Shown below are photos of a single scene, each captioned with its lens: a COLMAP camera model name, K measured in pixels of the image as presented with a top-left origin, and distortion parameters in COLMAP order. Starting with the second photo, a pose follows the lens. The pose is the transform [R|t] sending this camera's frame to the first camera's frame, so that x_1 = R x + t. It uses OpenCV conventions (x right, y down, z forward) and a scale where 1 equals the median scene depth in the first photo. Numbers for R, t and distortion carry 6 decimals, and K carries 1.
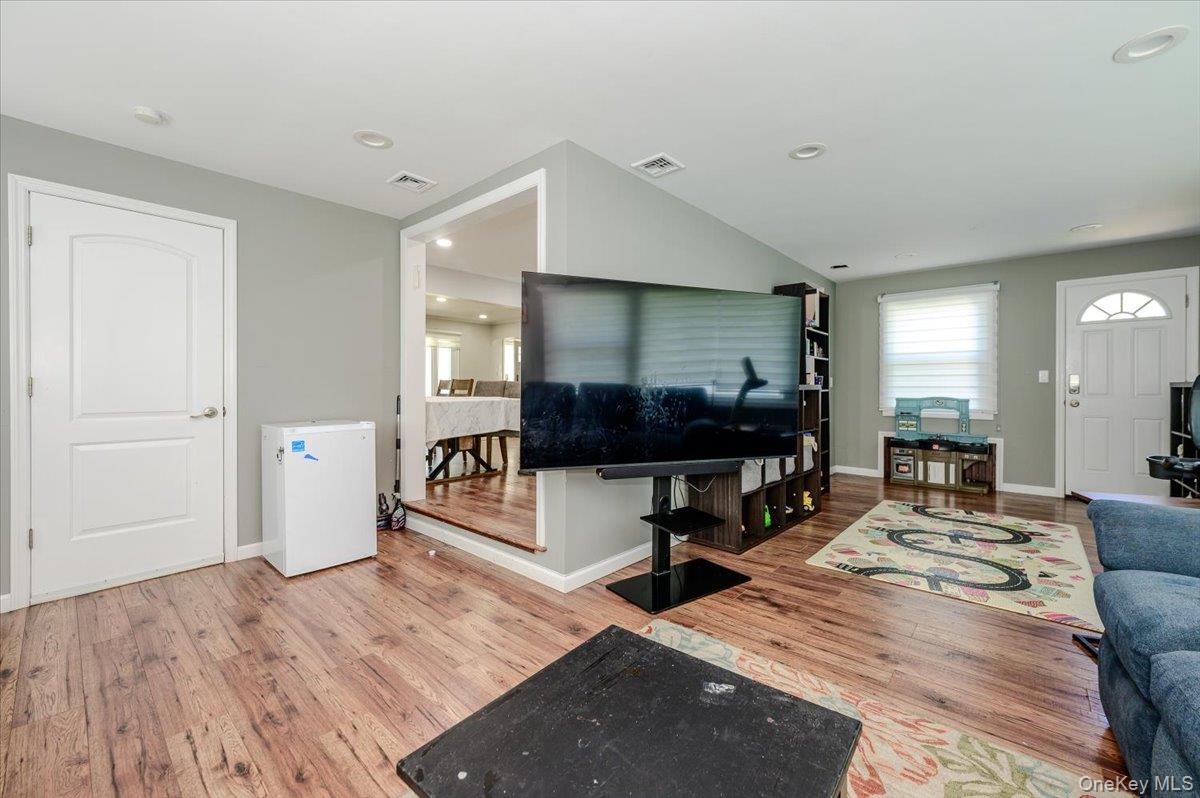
lens RADIAL K [[477.6, 0, 604.3], [0, 477.6, 388.5], [0, 0, 1]] dist [0.000484, -0.000668]
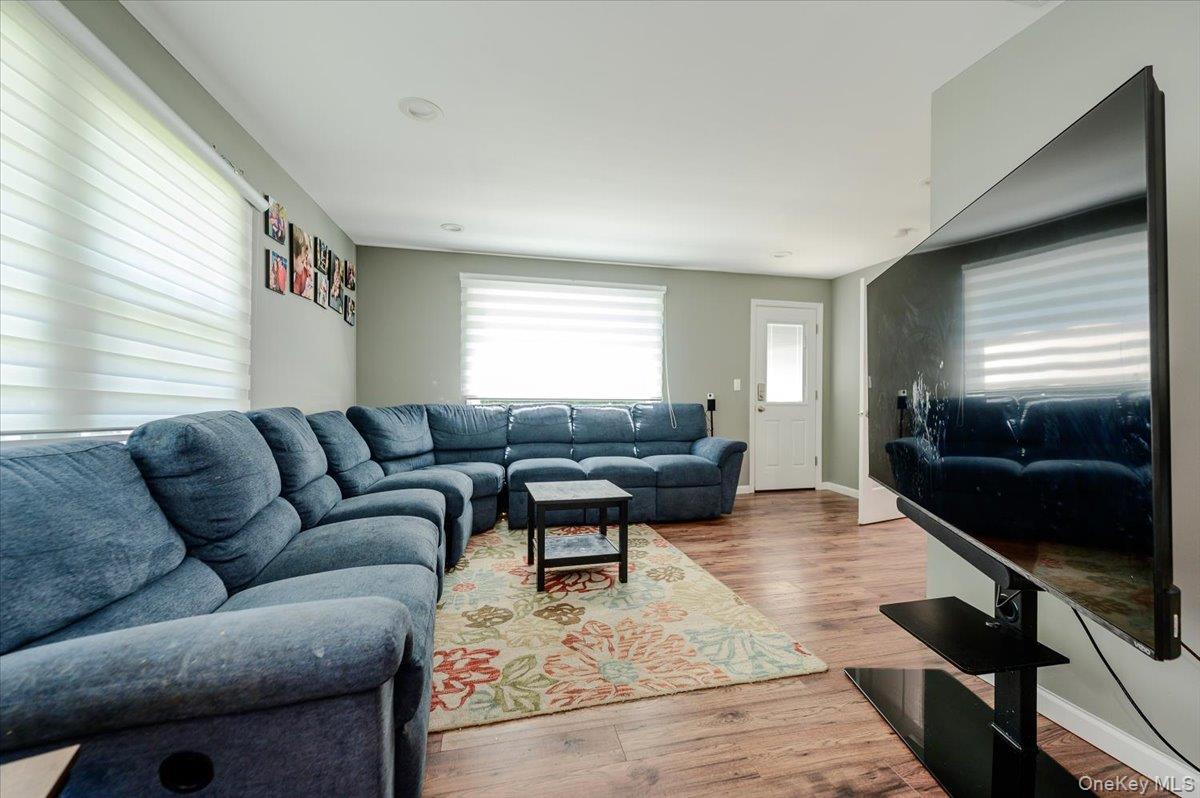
lens RADIAL K [[477.6, 0, 603.3], [0, 477.6, 392.8], [0, 0, 1]] dist [0.000484, -0.000668]
pose [[-0.579888, -0.000998, -0.814696, 1.677966], [-0.011187, 0.999915, 0.006738, -0.013130], [0.814620, 0.013021, -0.579849, 1.878180]]
